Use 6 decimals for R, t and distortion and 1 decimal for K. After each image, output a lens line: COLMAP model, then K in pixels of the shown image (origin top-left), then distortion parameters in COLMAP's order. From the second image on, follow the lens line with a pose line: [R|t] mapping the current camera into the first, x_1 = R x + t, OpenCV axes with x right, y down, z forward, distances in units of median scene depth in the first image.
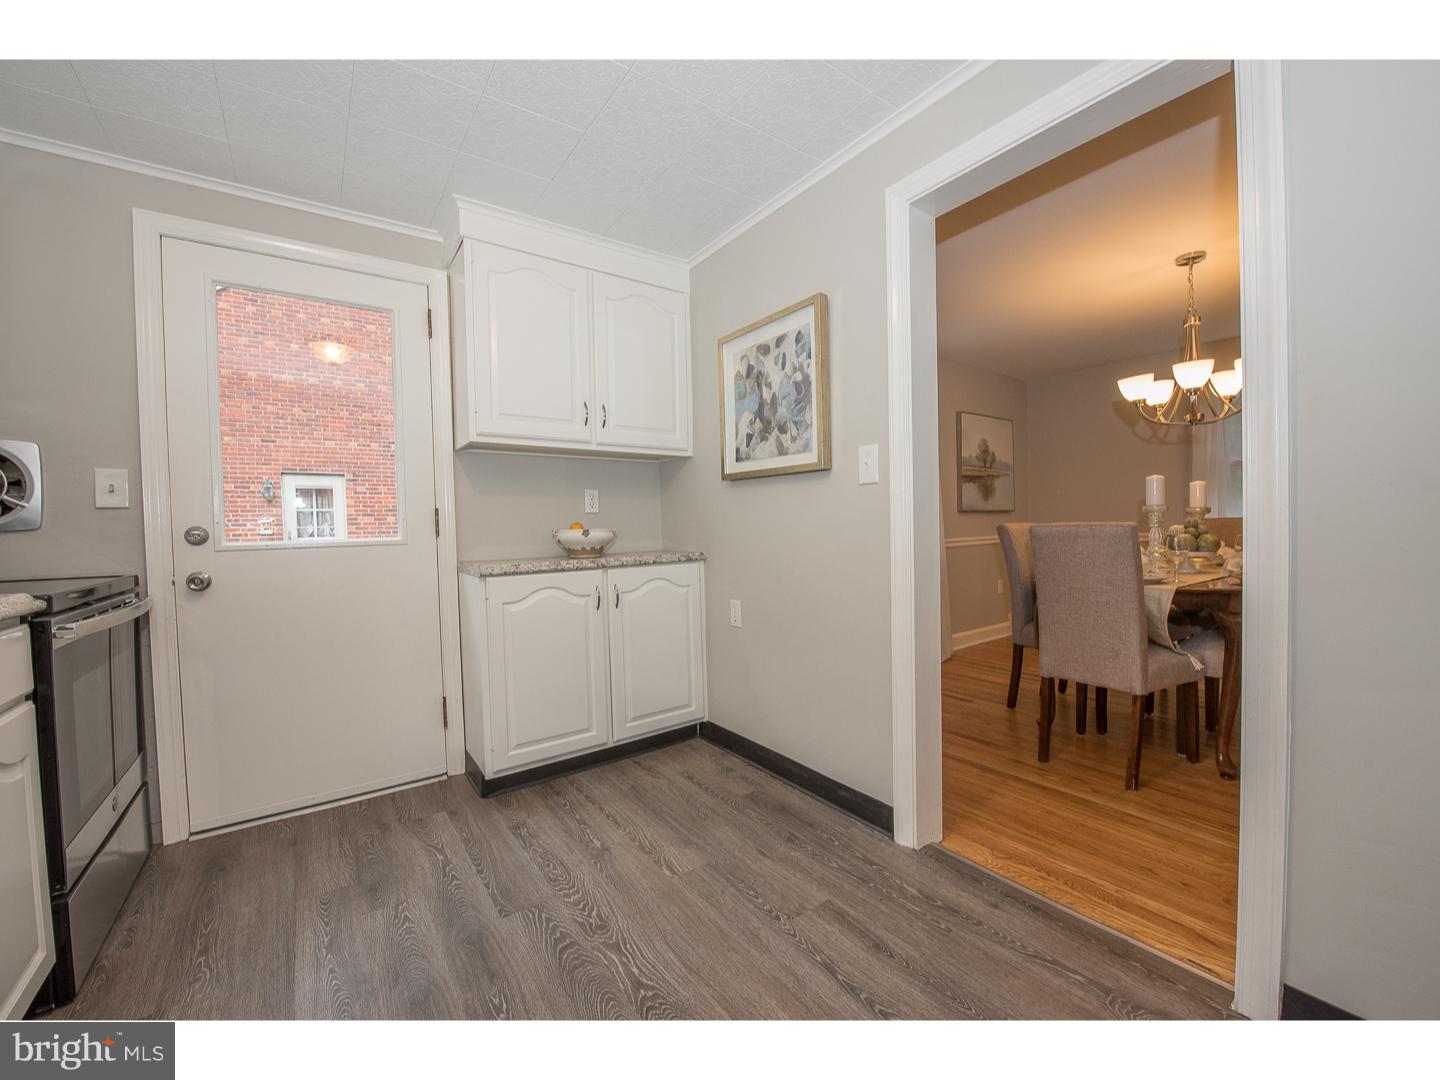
lens RADIAL K [[576.2, 0, 720.0], [0, 576.2, 540.0], [0, 0, 1]] dist [-0.000502, -0.006596]
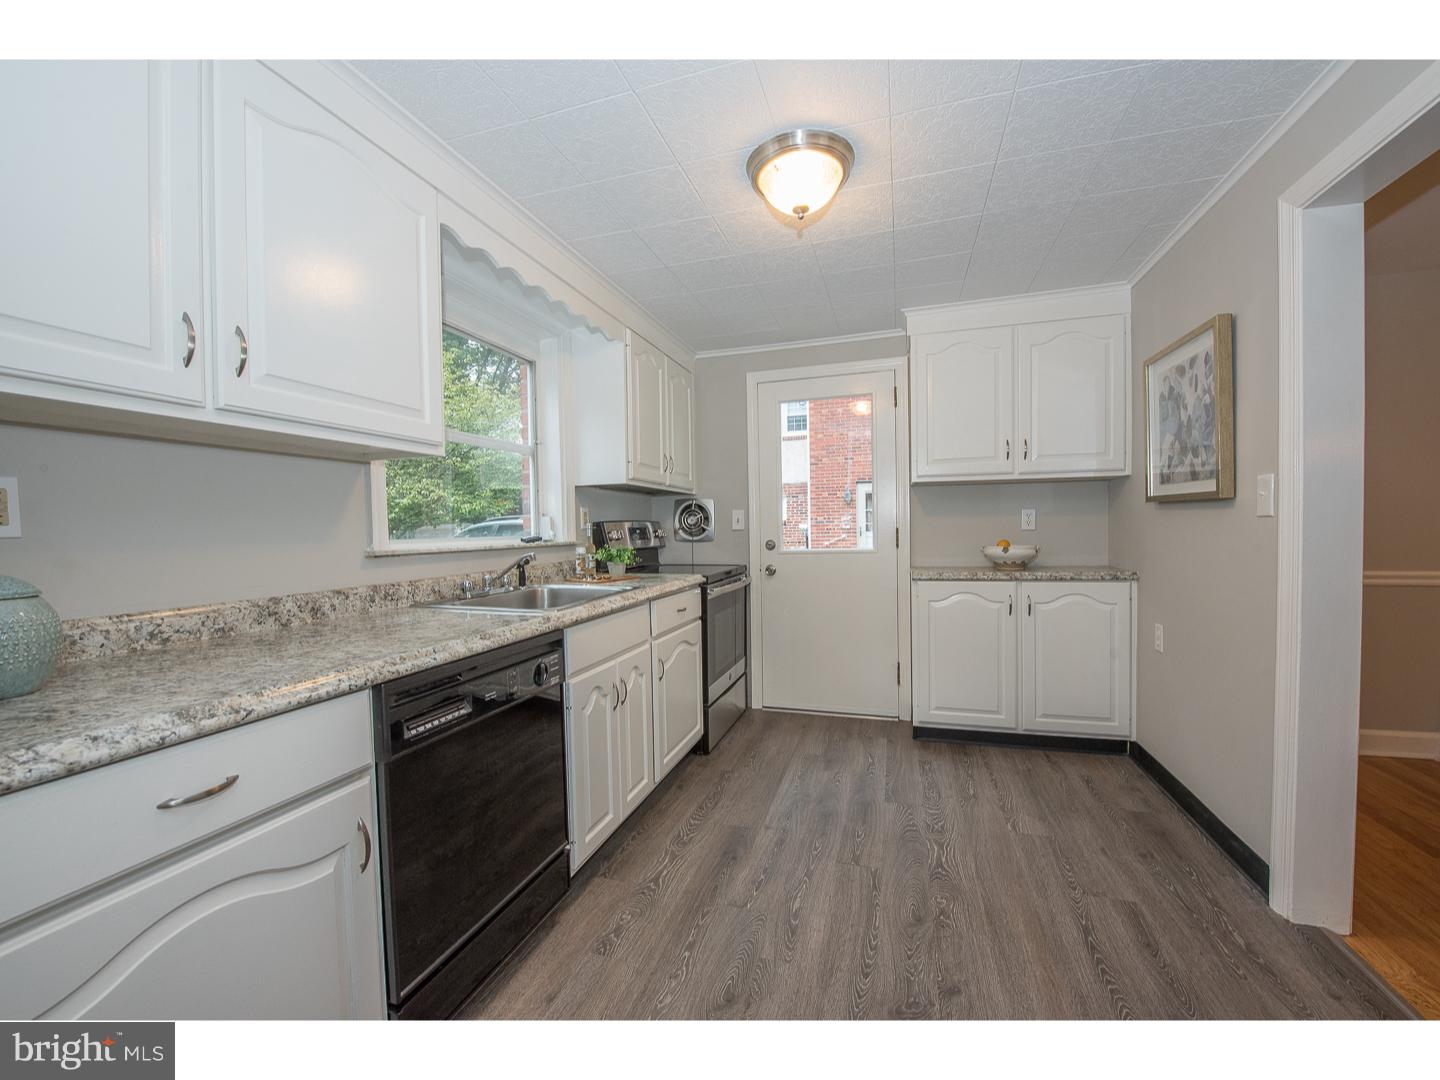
lens RADIAL K [[539.1, 0, 720.0], [0, 539.1, 540.0], [0, 0, 1]] dist [0.000254, 0.000057]
pose [[0.617410, 0.024650, -0.786256, 0.328648], [-0.015266, 0.999696, 0.019354, -0.052450], [0.786494, 0.000053, 0.617598, -0.179027]]
